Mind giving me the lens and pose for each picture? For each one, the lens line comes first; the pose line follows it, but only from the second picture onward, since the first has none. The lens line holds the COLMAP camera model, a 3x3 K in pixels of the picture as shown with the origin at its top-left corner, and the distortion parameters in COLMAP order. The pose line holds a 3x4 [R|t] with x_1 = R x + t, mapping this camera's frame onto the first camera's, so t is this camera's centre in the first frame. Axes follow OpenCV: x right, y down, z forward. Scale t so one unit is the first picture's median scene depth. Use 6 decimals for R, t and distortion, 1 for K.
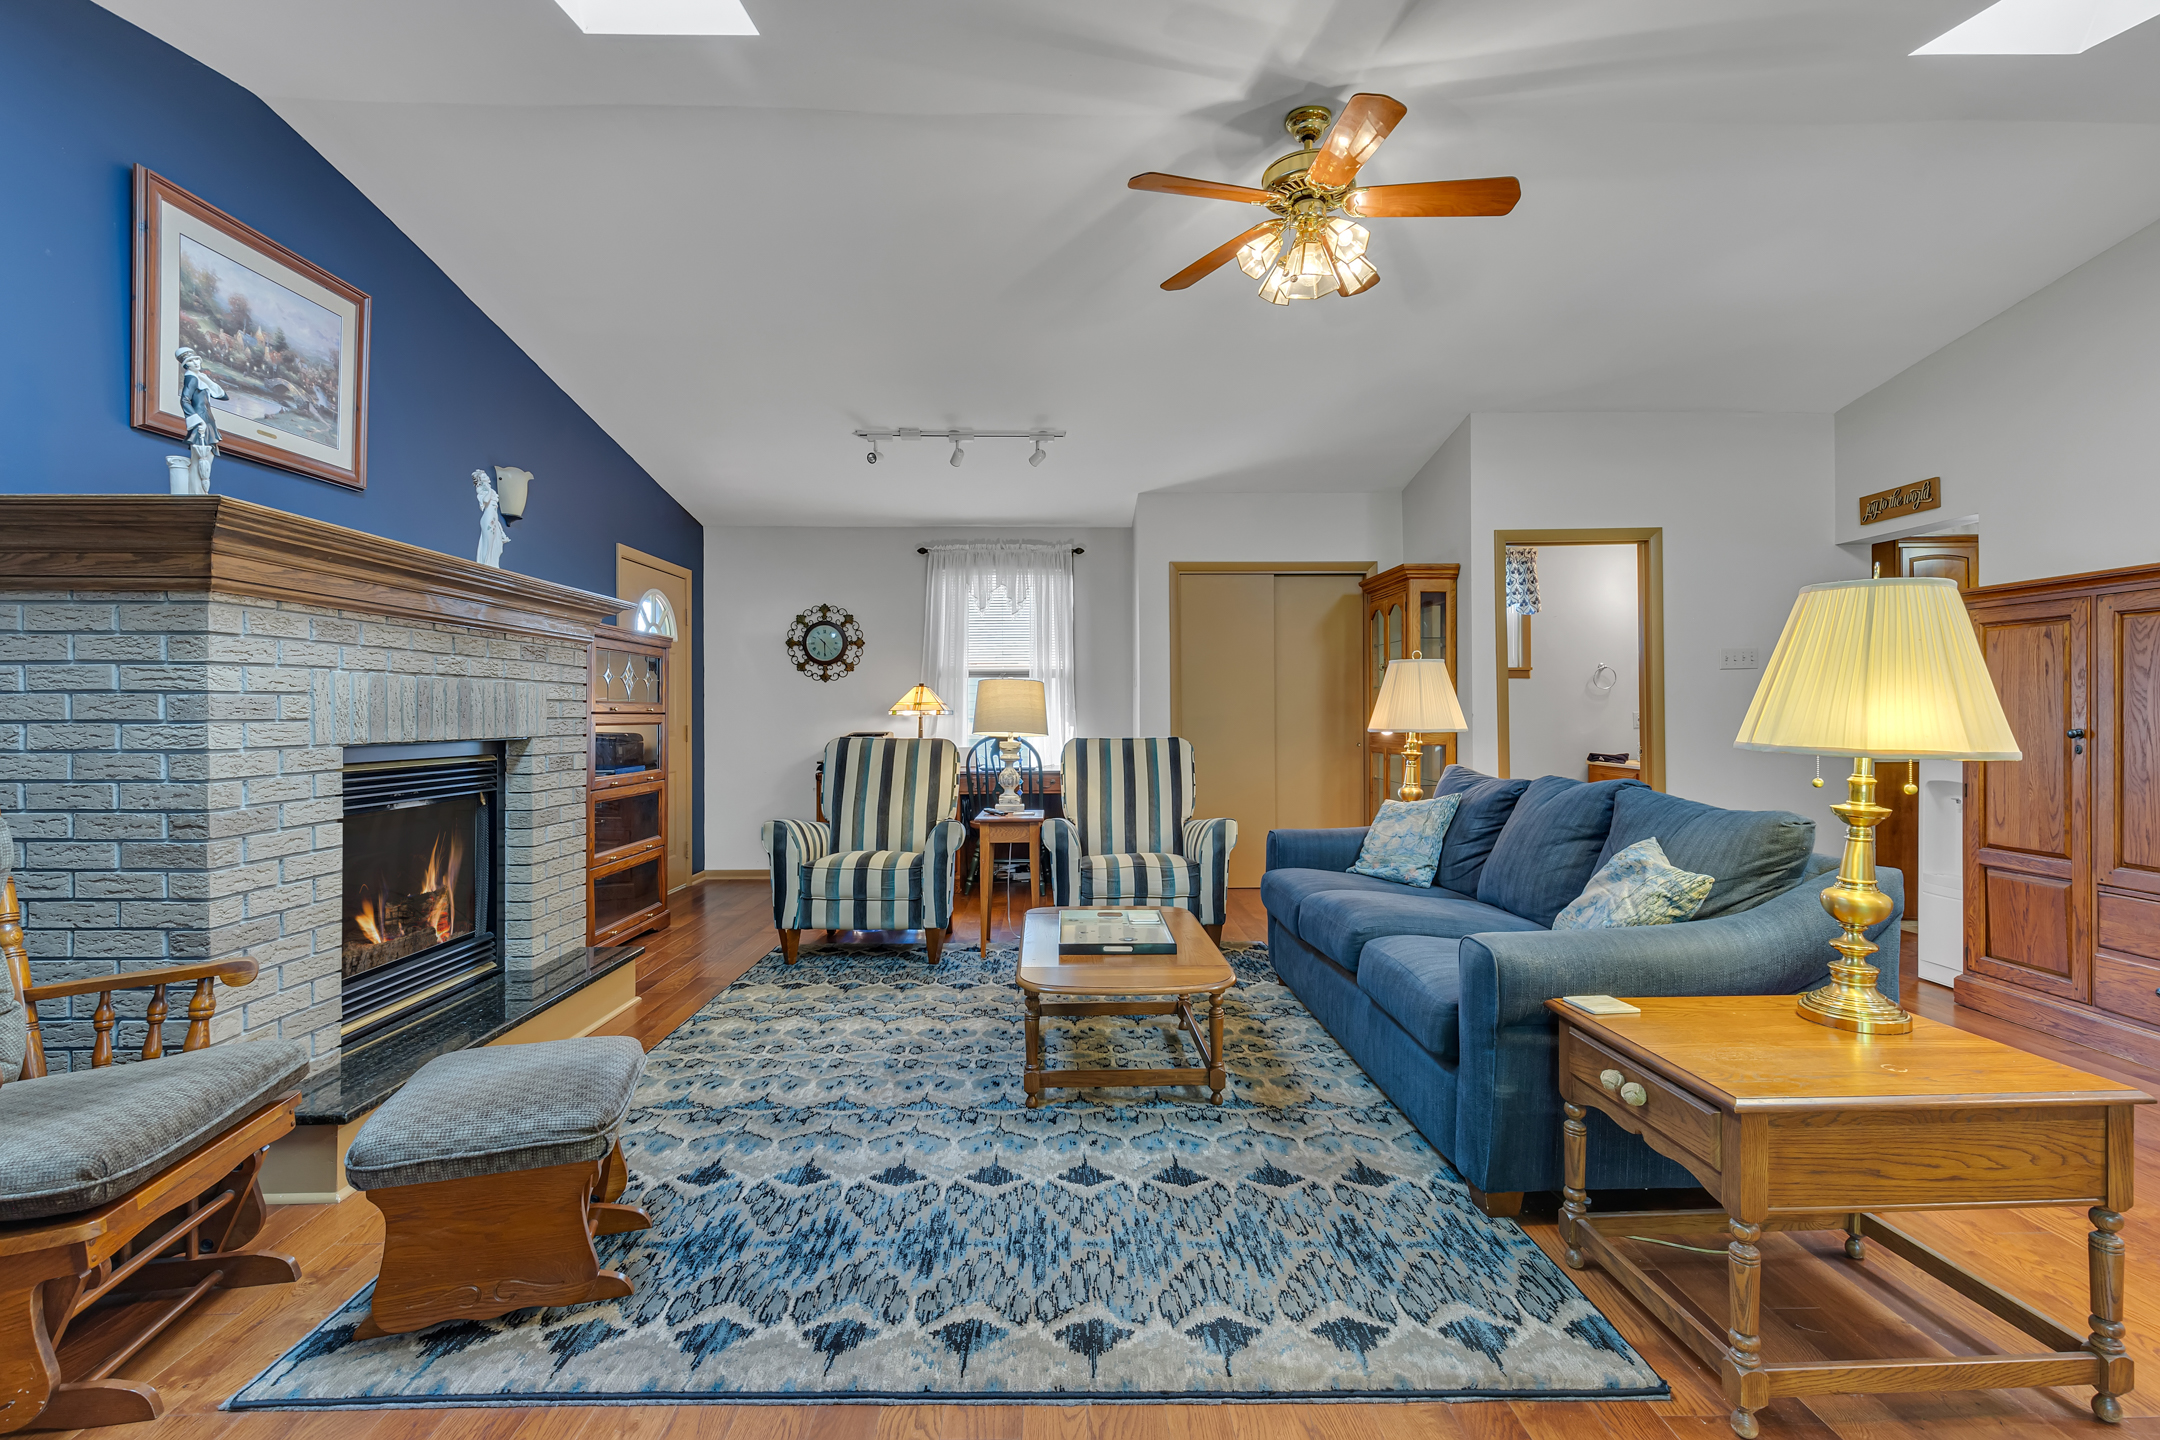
lens RADIAL K [[1007.6, 0, 1080.0], [0, 1007.6, 727.6], [0, 0, 1]] dist [0.010180, -0.001032]
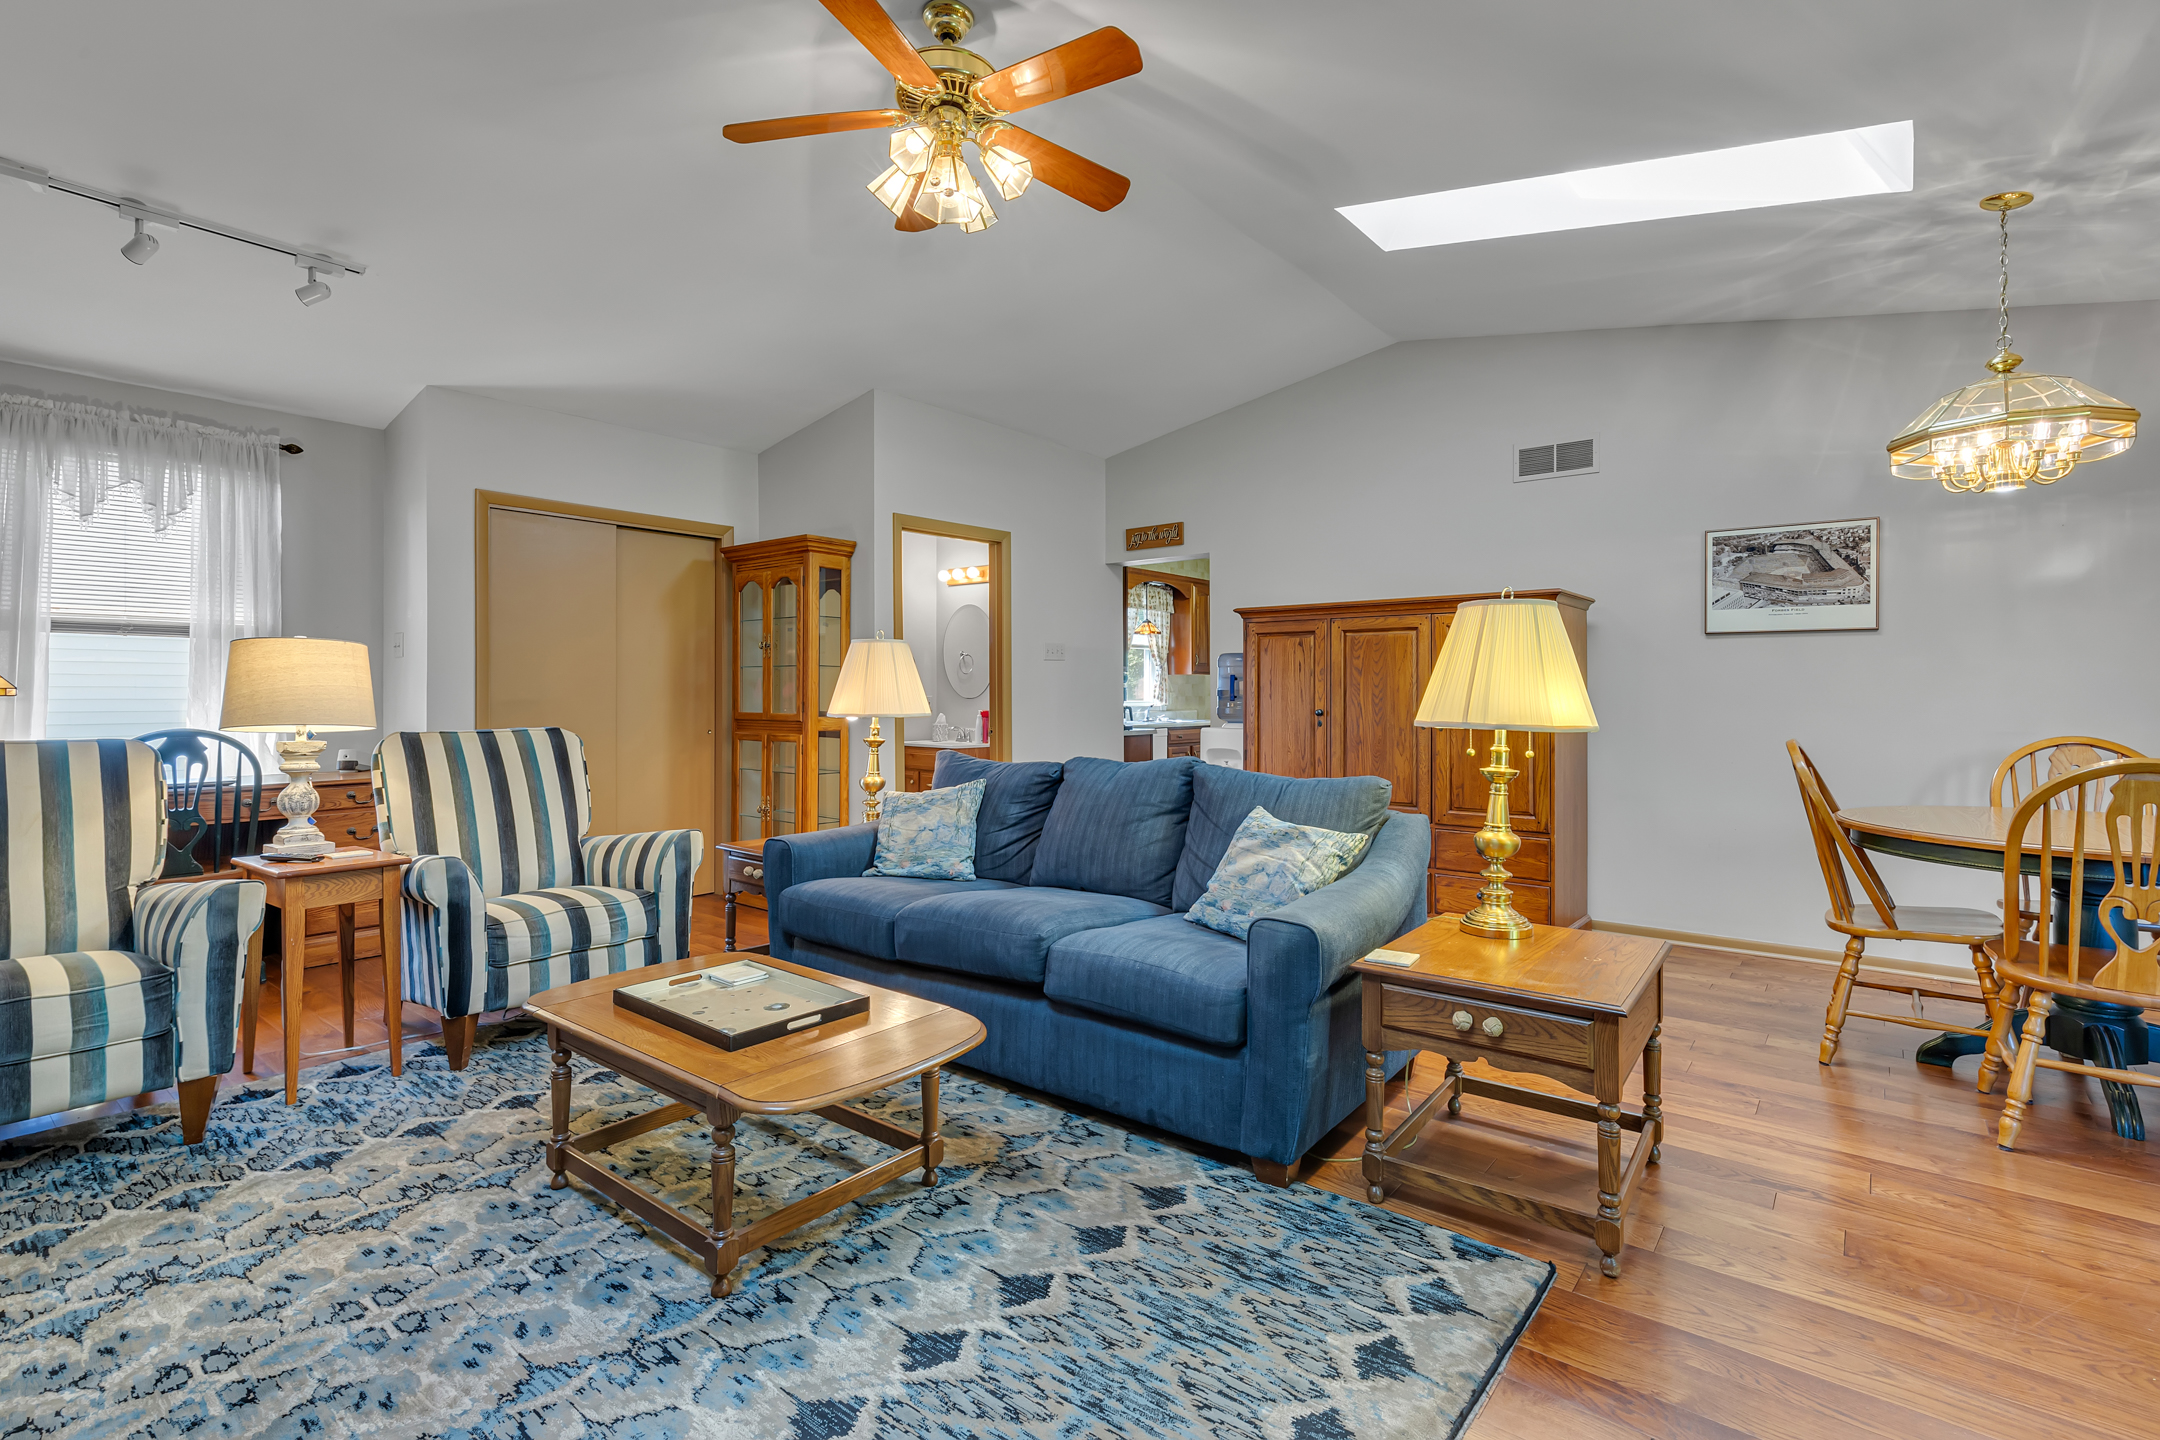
lens RADIAL K [[1007.6, 0, 1086.7], [0, 1007.6, 697.6], [0, 0, 1]] dist [0.010180, -0.001032]
pose [[0.634617, 0.002818, 0.772822, -0.355492], [0.007501, 0.999924, -0.009806, -0.003850], [-0.772791, 0.012020, 0.634547, 0.342795]]
